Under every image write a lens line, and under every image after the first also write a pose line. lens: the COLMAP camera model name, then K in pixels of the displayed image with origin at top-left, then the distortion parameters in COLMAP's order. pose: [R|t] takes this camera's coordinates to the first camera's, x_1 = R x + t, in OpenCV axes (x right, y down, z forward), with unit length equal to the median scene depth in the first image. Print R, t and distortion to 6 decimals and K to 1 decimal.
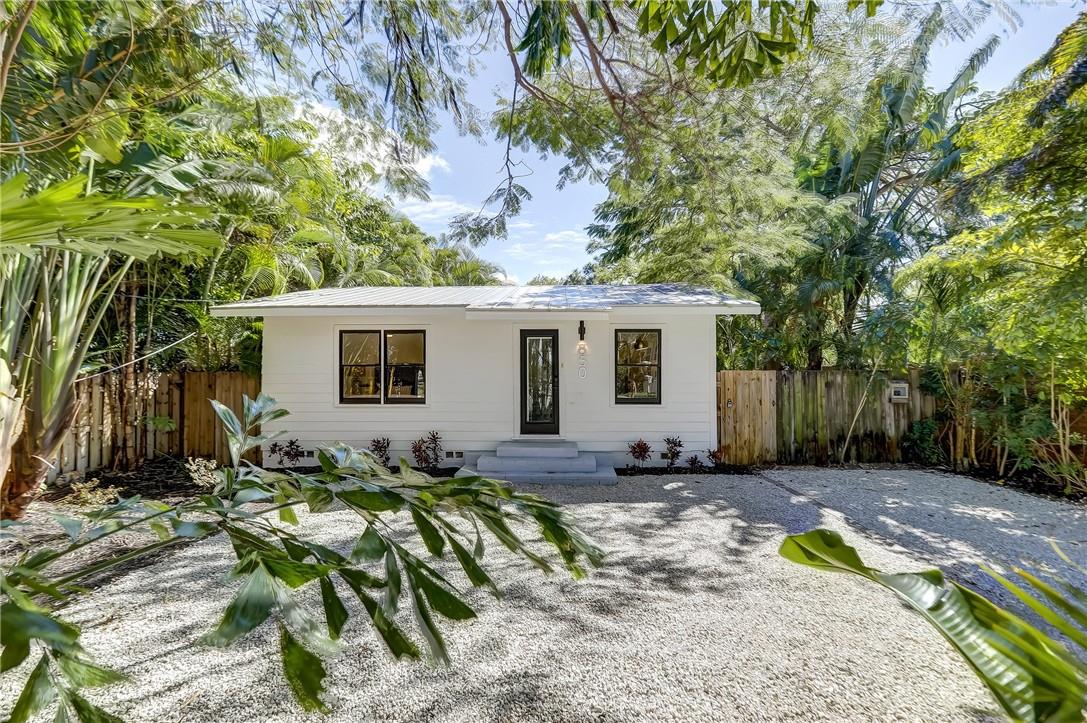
lens RADIAL K [[492.4, 0, 545.7], [0, 492.4, 363.6], [0, 0, 1]] dist [-0.002326, 0.001331]
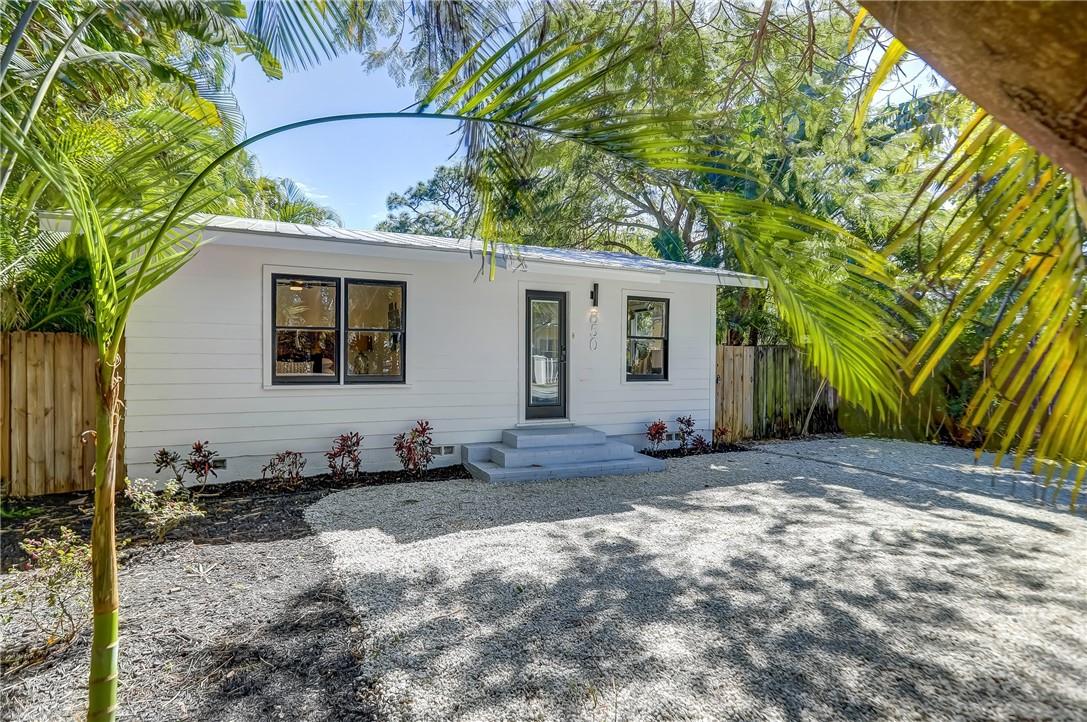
lens RADIAL K [[558.0, 0, 536.0], [0, 558.0, 360.0], [0, 0, 1]] dist [0.006956, 0.001764]
pose [[0.900432, 0.007472, 0.434933, -0.434299], [-0.018152, 0.999627, 0.020406, 0.026871], [-0.434619, -0.026269, 0.900231, 0.172529]]
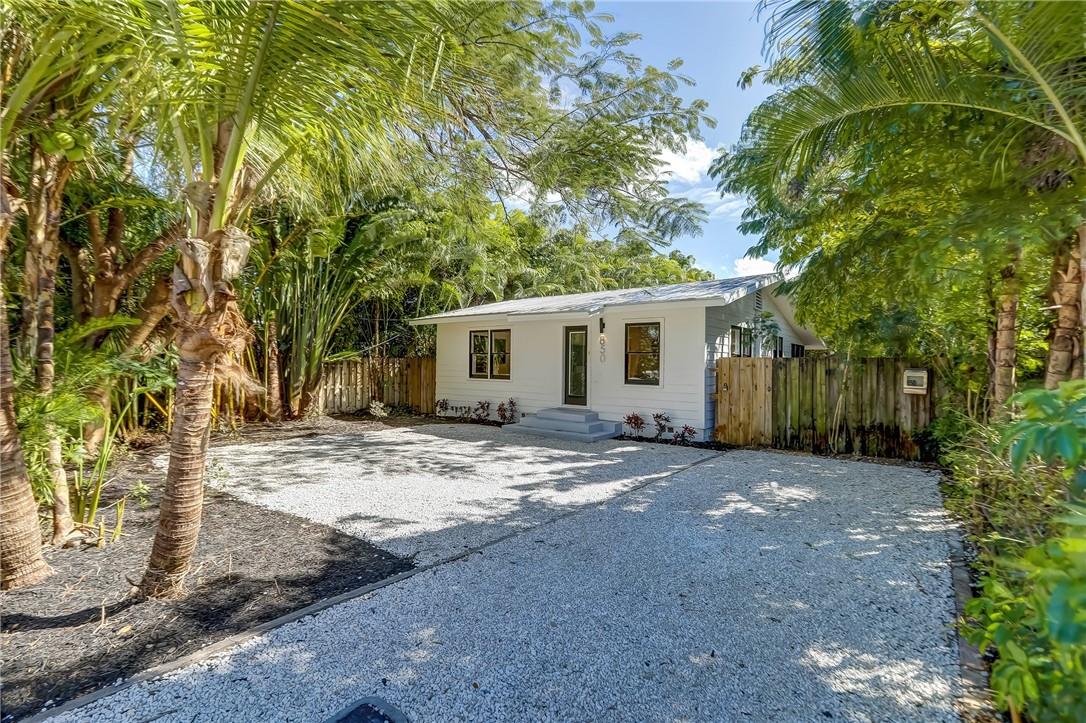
lens RADIAL K [[492.0, 0, 545.4], [0, 492.0, 361.3], [0, 0, 1]] dist [-0.002326, 0.001331]
pose [[0.805674, 0.006864, -0.592319, 0.710098], [0.003855, 0.999851, 0.016829, 0.003275], [0.592346, -0.015842, 0.805528, -0.116405]]
